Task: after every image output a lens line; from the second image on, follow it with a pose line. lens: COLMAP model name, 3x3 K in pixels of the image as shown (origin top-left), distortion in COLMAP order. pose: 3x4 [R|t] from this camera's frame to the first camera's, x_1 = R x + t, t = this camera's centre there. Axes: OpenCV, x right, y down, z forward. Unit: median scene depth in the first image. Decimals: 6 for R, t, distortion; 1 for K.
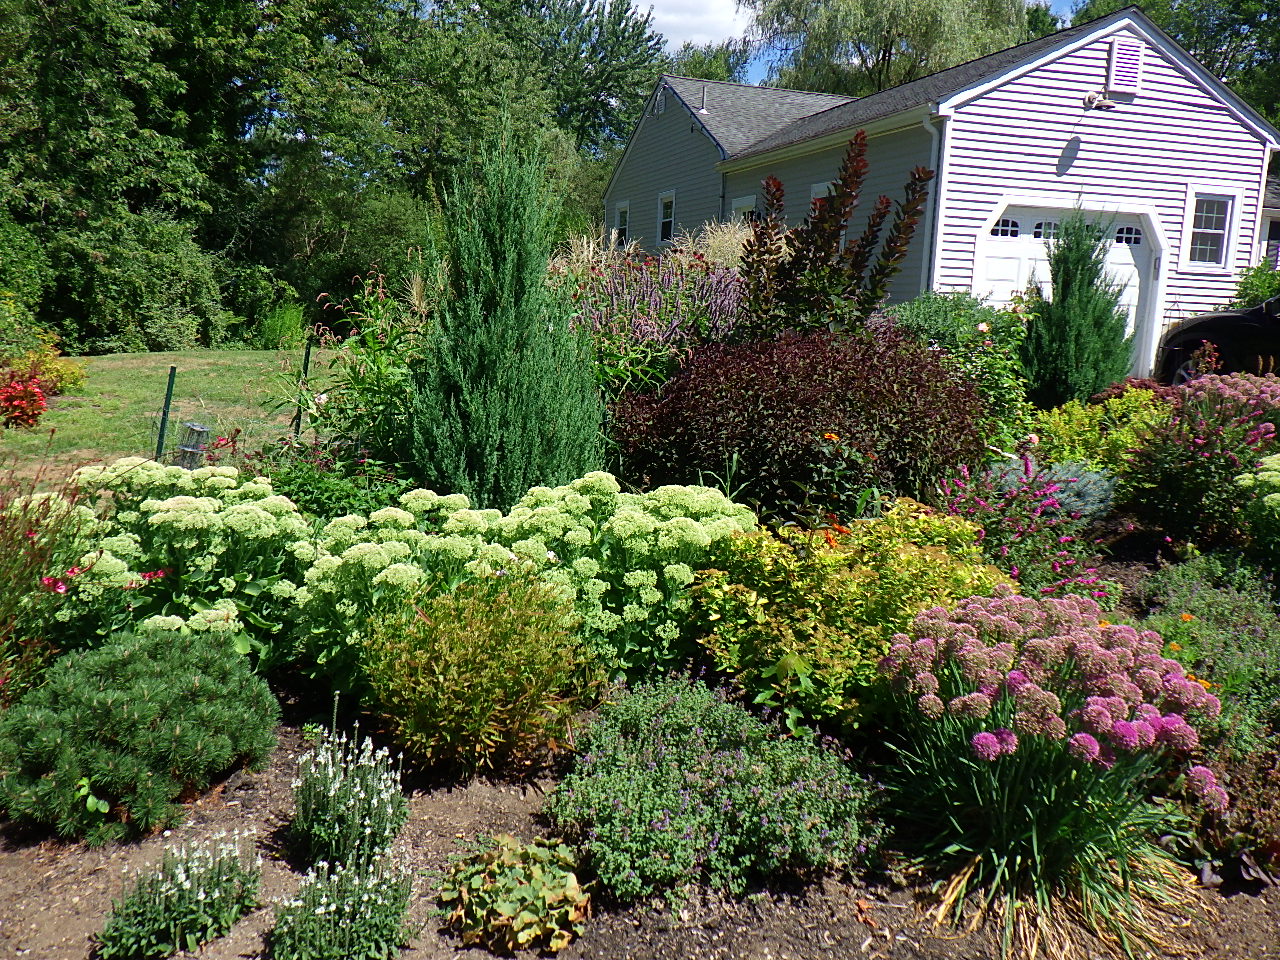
lens RADIAL K [[1060.6, 0, 641.7], [0, 1060.6, 481.8], [0, 0, 1]] dist [0.014397, -0.026259]
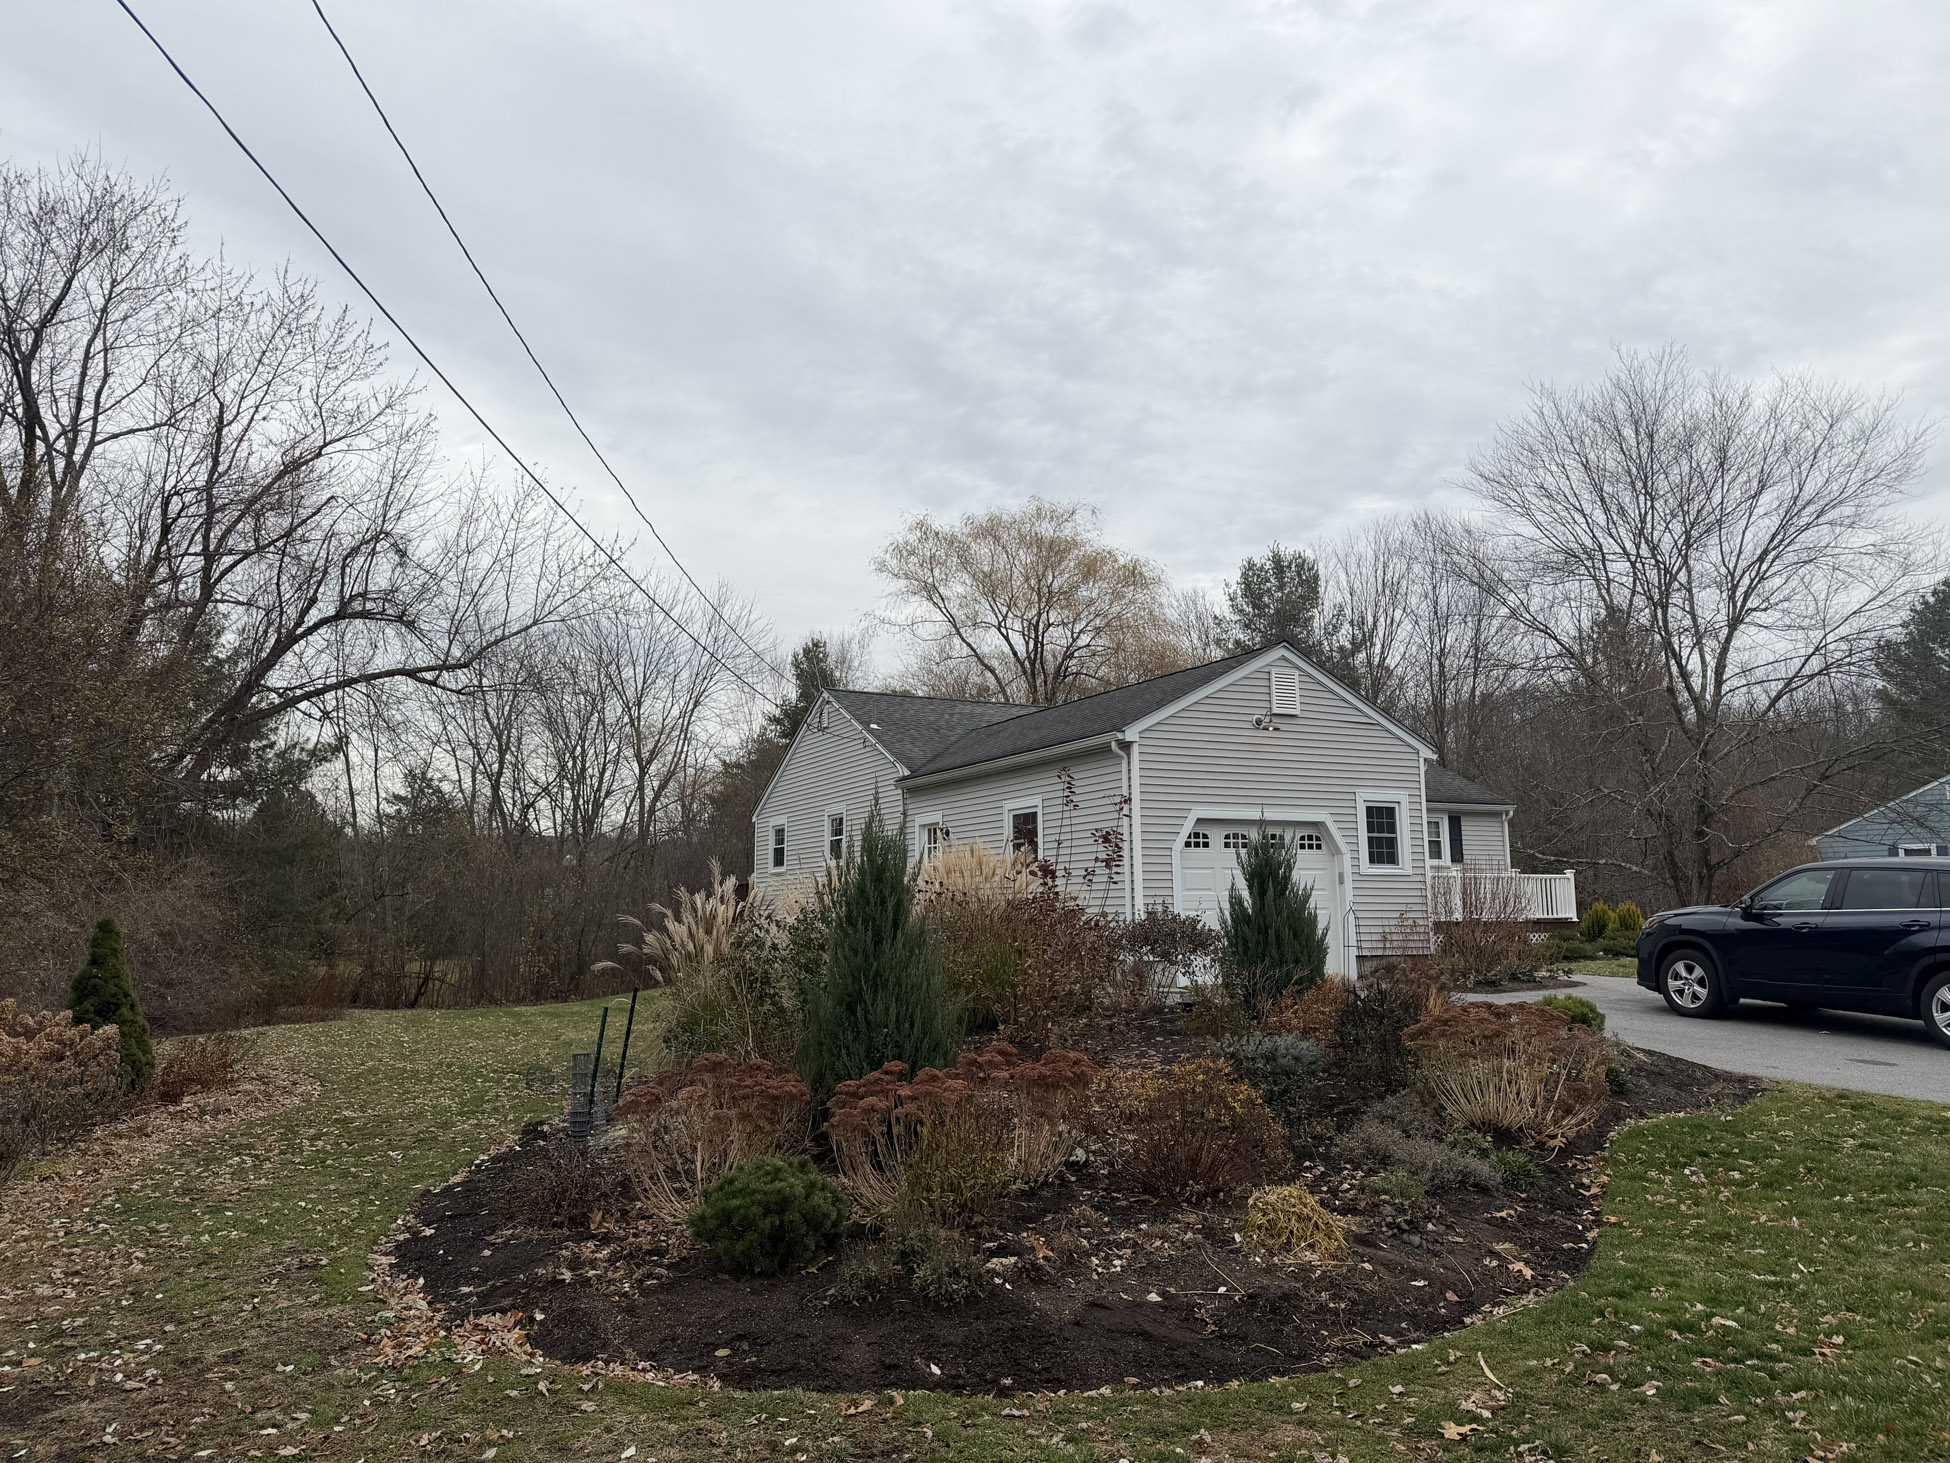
lens RADIAL K [[1373.5, 0, 976.9], [0, 1373.5, 725.7], [0, 0, 1]] dist [0.081503, -0.074659]
pose [[0.982112, -0.023461, 0.186830, -0.122289], [0.079274, 0.951507, -0.297237, 0.038660], [-0.170797, 0.306731, 0.936346, -0.266699]]
